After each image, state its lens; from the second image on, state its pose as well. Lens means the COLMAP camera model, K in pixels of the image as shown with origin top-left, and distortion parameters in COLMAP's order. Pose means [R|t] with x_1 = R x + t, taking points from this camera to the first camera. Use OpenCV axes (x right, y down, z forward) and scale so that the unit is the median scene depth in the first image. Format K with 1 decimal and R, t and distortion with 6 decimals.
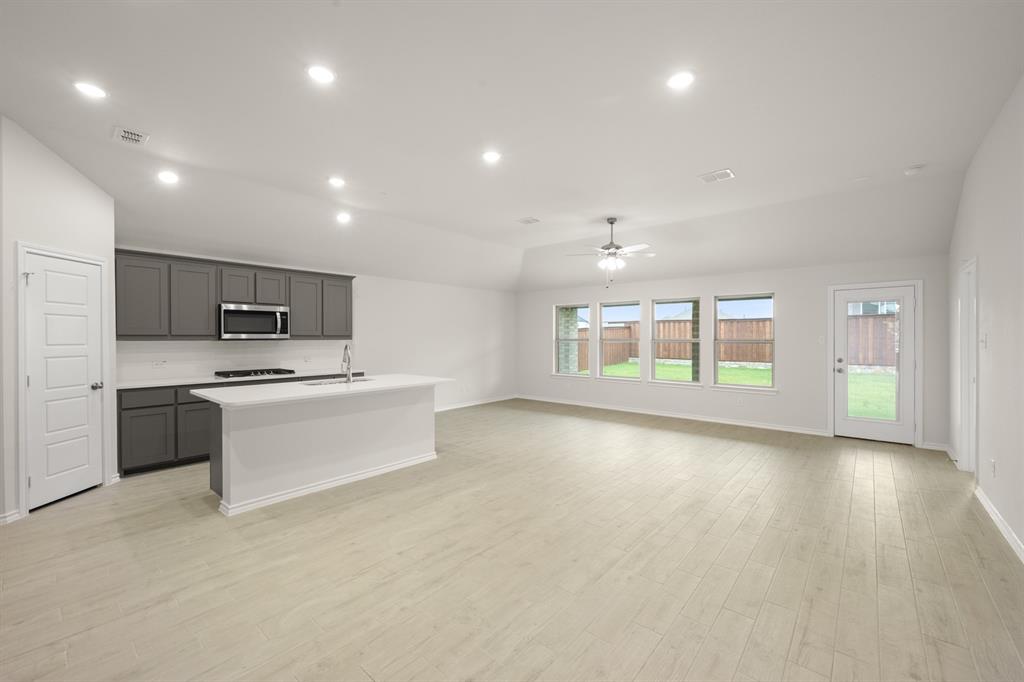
lens RADIAL K [[416.6, 0, 512.0], [0, 416.6, 341.0], [0, 0, 1]] dist [0.000798, 0.000085]
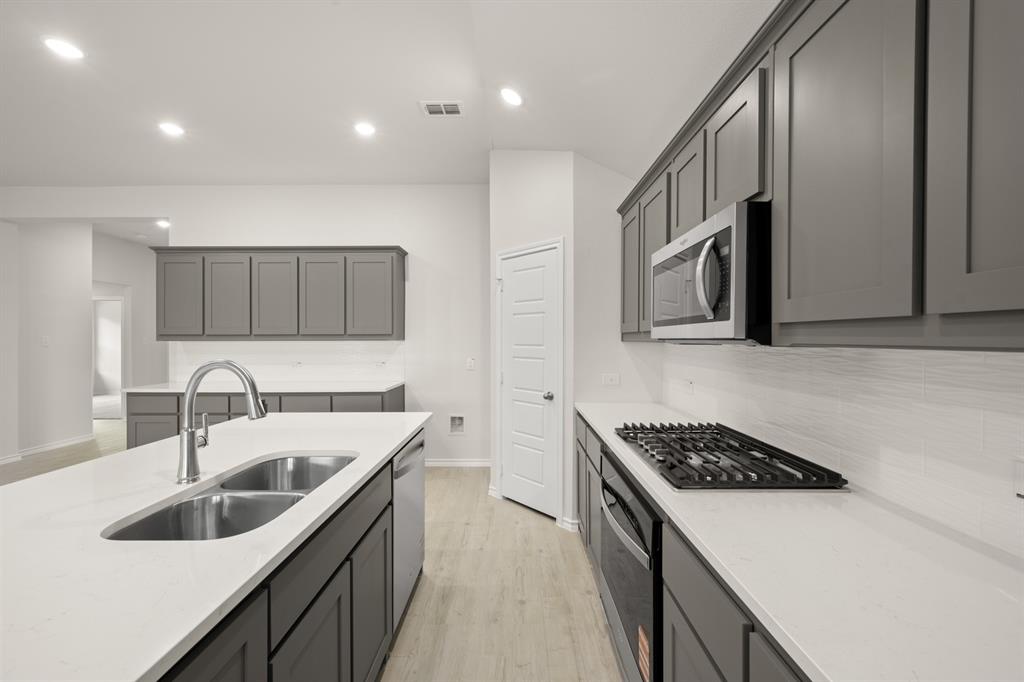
lens RADIAL K [[401.7, 0, 513.9], [0, 401.7, 340.1], [0, 0, 1]] dist [-0.000743, 0.000108]
pose [[-0.760495, 0.005061, -0.649325, -0.296206], [-0.002196, 0.999944, 0.010366, -0.007394], [0.649341, 0.009309, -0.760441, 1.081378]]
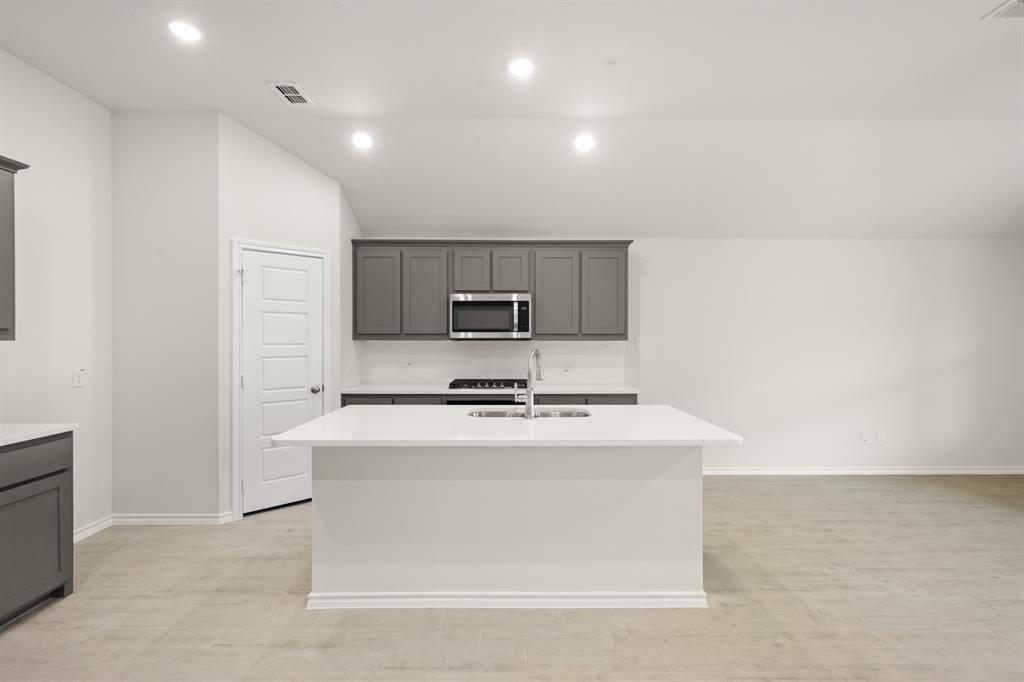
lens RADIAL K [[479.2, 0, 513.1], [0, 479.2, 339.2], [0, 0, 1]] dist [0.002190, 0.000608]
pose [[0.659501, 0.004871, -0.751688, 0.058500], [-0.007960, 0.999968, -0.000504, -0.003659], [0.751662, 0.006316, 0.659519, 0.436502]]
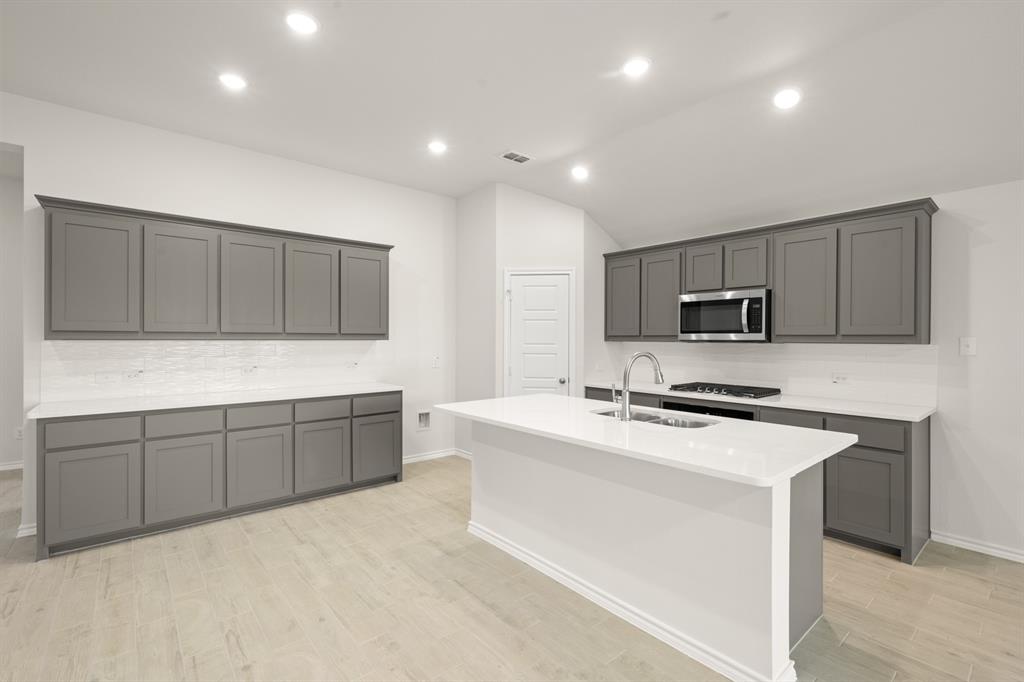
lens RADIAL K [[457.5, 0, 514.8], [0, 457.5, 339.9], [0, 0, 1]] dist [0.000932, -0.000171]
pose [[-0.154298, 0.003497, -0.988018, 0.180872], [-0.011381, 0.999921, 0.005317, -0.006018], [0.987959, 0.012065, -0.154246, 0.737320]]
